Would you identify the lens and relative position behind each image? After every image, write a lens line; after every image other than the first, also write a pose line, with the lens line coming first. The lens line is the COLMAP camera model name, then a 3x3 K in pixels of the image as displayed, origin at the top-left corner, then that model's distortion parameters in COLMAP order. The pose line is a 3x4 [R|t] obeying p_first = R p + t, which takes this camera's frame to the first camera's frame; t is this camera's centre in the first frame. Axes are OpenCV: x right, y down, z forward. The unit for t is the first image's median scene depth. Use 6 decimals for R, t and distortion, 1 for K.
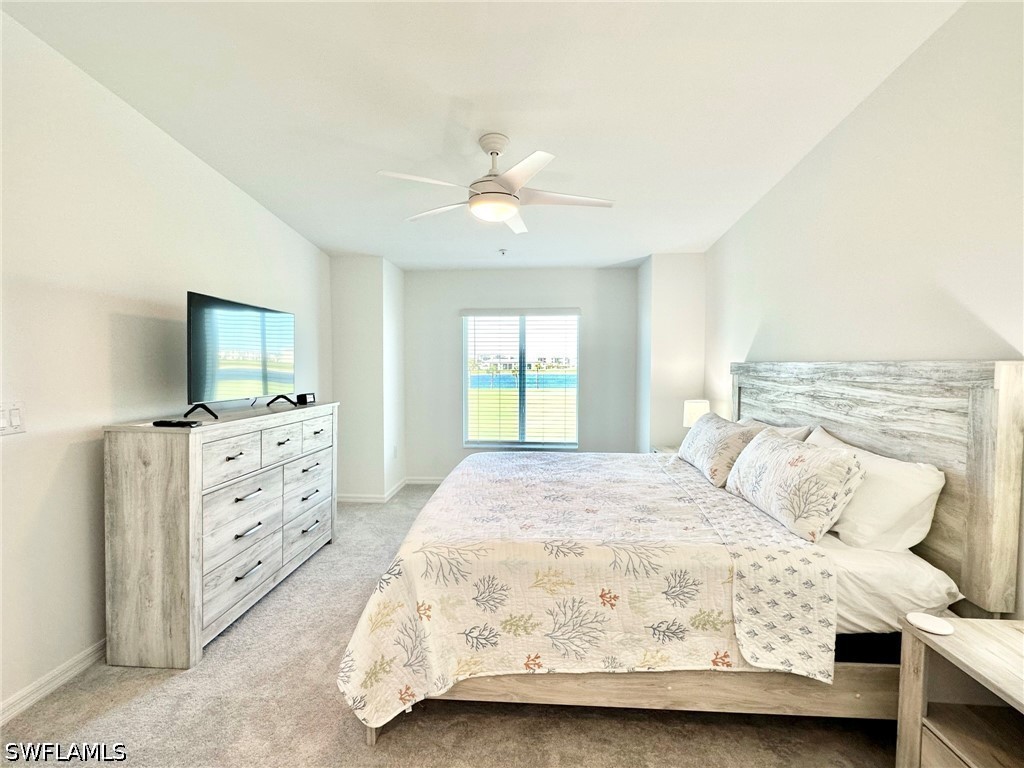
lens RADIAL K [[448.5, 0, 513.3], [0, 448.5, 385.8], [0, 0, 1]] dist [-0.004557, -0.000123]
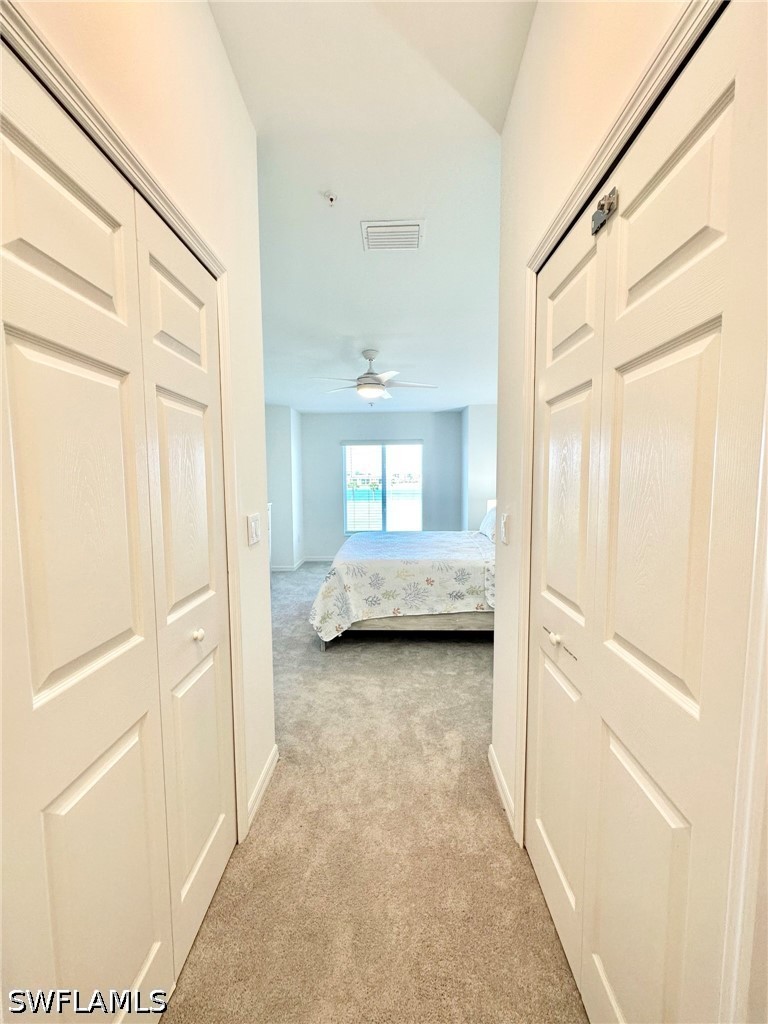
lens RADIAL K [[409.2, 0, 385.6], [0, 409.2, 509.9], [0, 0, 1]] dist [0.002196, 0.000102]
pose [[0.999202, -0.011702, 0.038197, -0.081076], [0.010725, 0.999612, 0.025693, 0.061602], [-0.038483, -0.025262, 0.998940, -1.007356]]
